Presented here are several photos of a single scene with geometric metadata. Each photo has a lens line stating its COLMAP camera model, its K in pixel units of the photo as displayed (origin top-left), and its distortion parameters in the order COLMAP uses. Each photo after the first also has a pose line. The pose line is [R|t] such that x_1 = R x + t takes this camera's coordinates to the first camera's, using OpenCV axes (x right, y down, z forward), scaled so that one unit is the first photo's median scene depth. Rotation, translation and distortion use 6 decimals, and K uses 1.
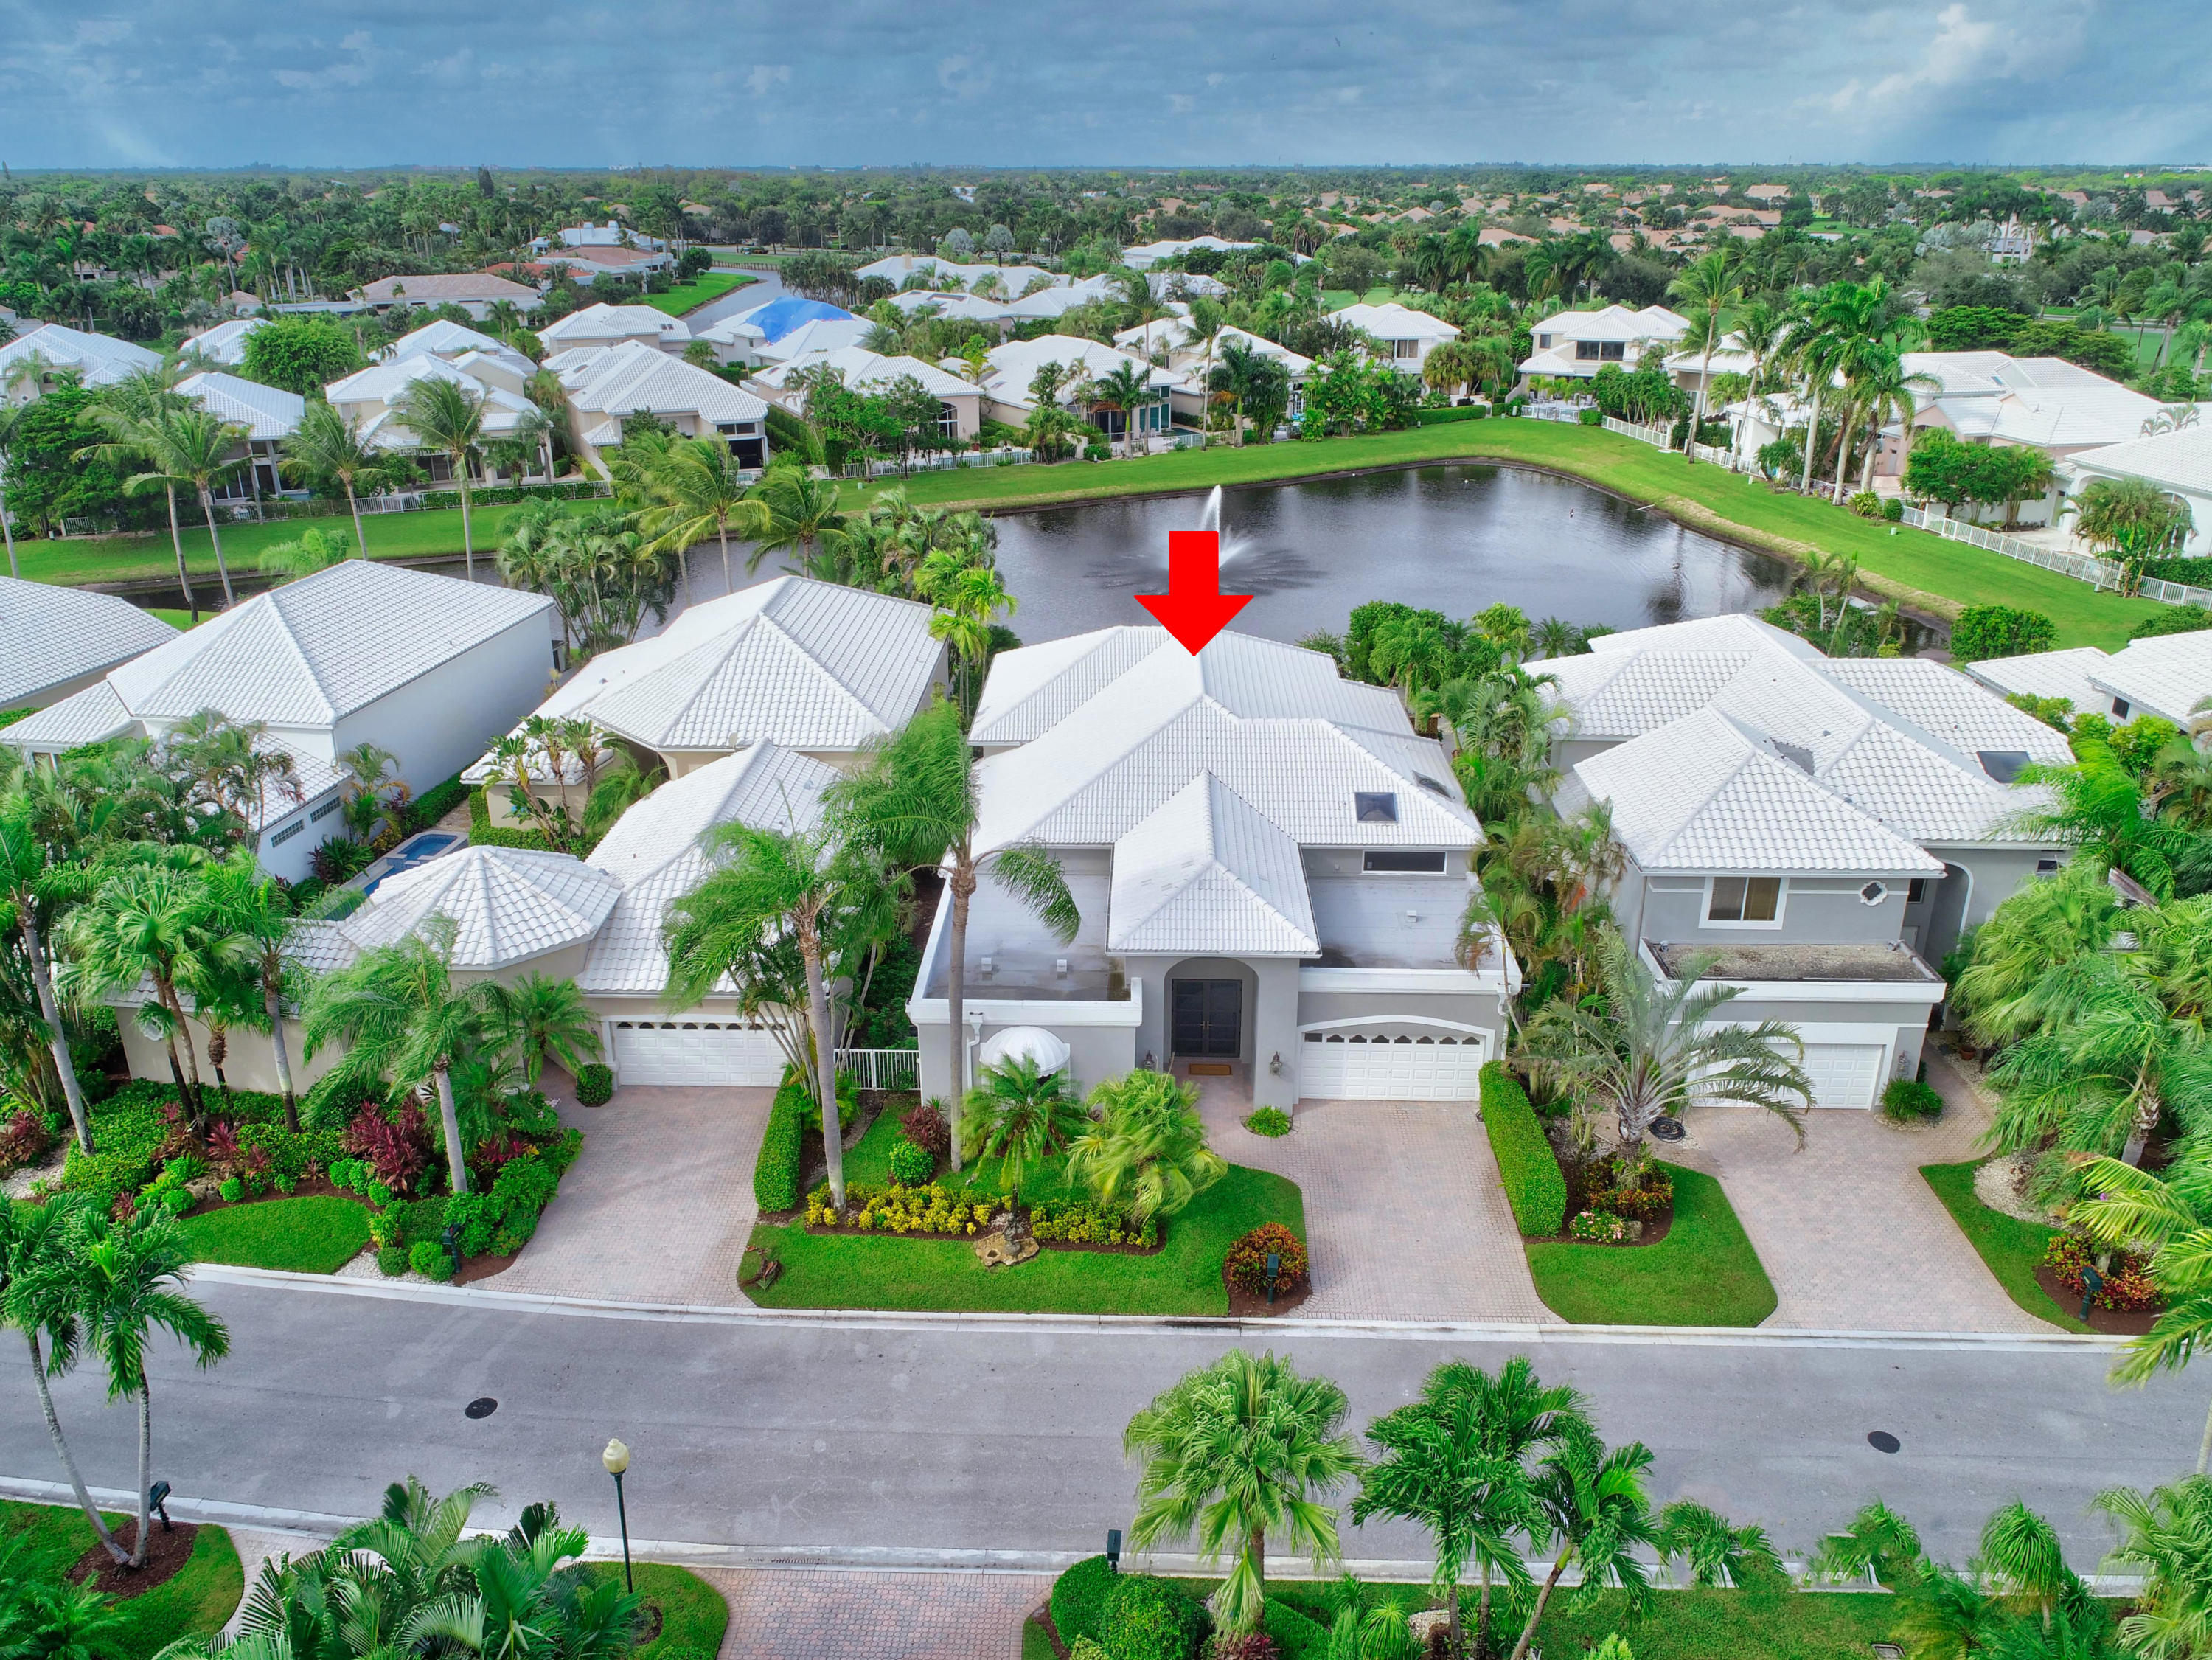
lens RADIAL K [[1654.2, 0, 1106.0], [0, 1654.2, 830.0], [0, 0, 1]] dist [0.002176, 0.008187]
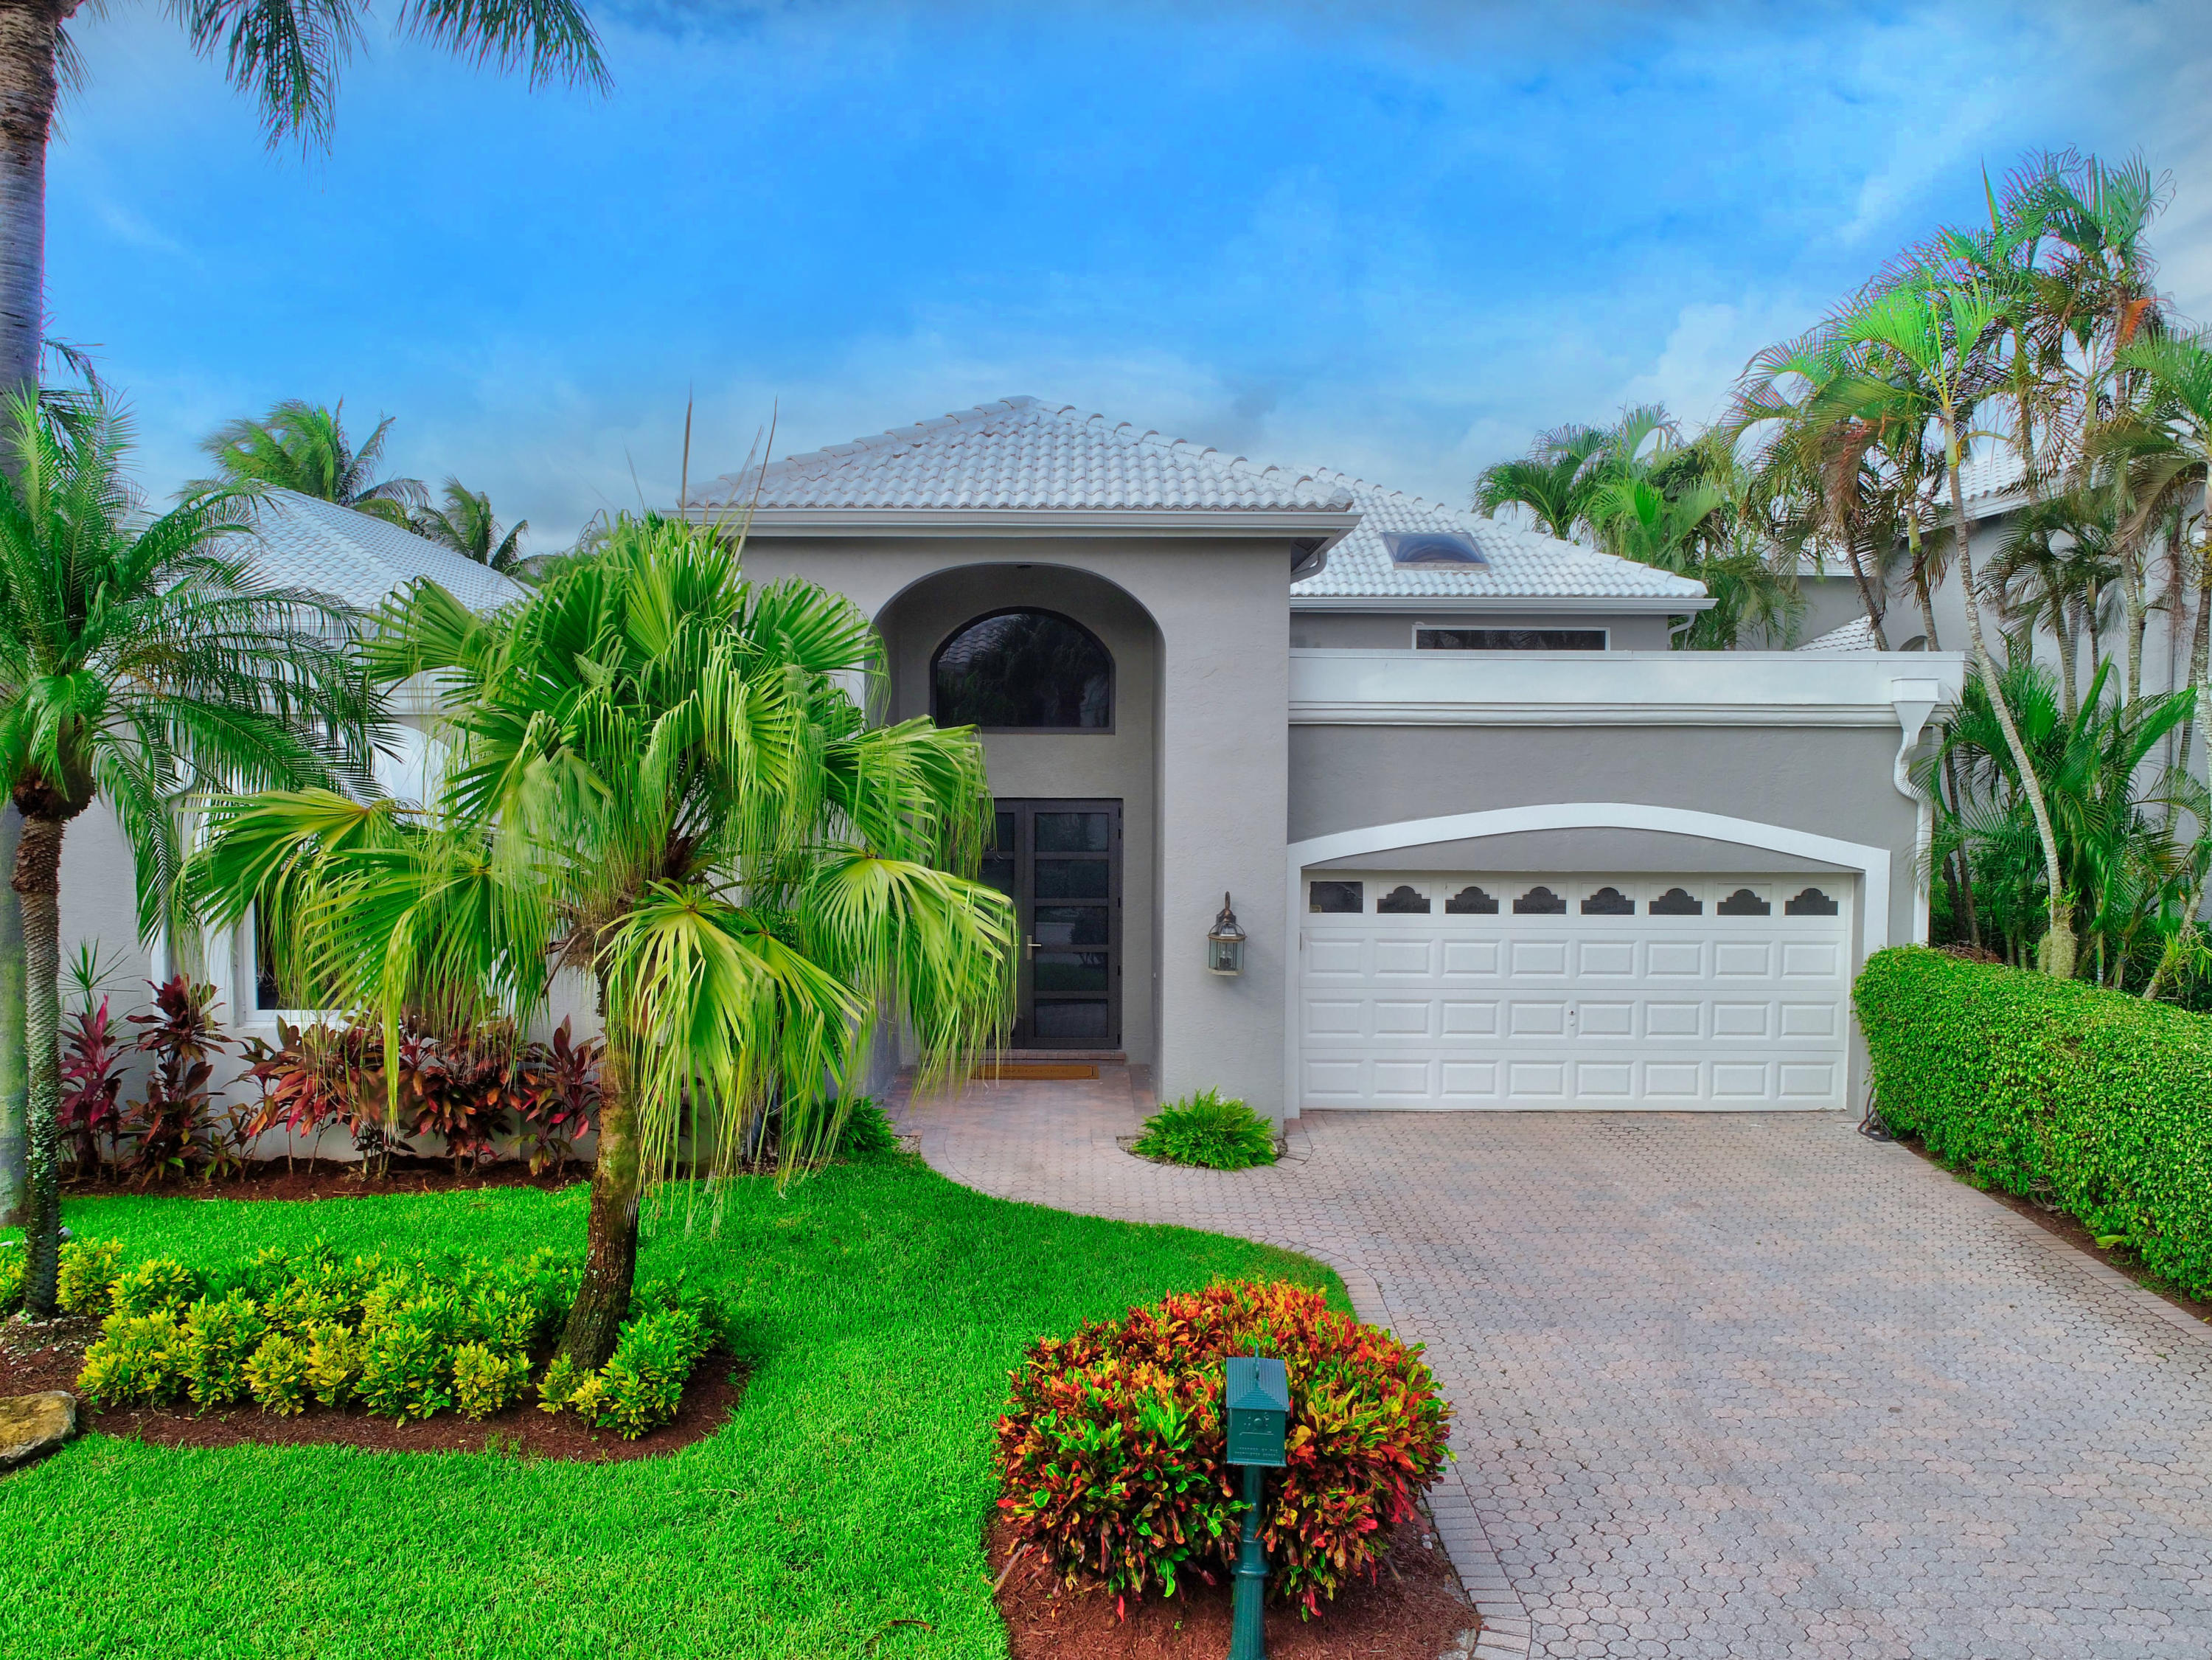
lens RADIAL K [[1654.2, 0, 1106.0], [0, 1654.2, 830.0], [0, 0, 1]] dist [0.002176, 0.008187]
pose [[0.998871, 0.005701, 0.047154, 0.066644], [0.010428, 0.942222, -0.334827, 0.230213], [-0.046338, 0.334941, 0.941099, 0.714365]]
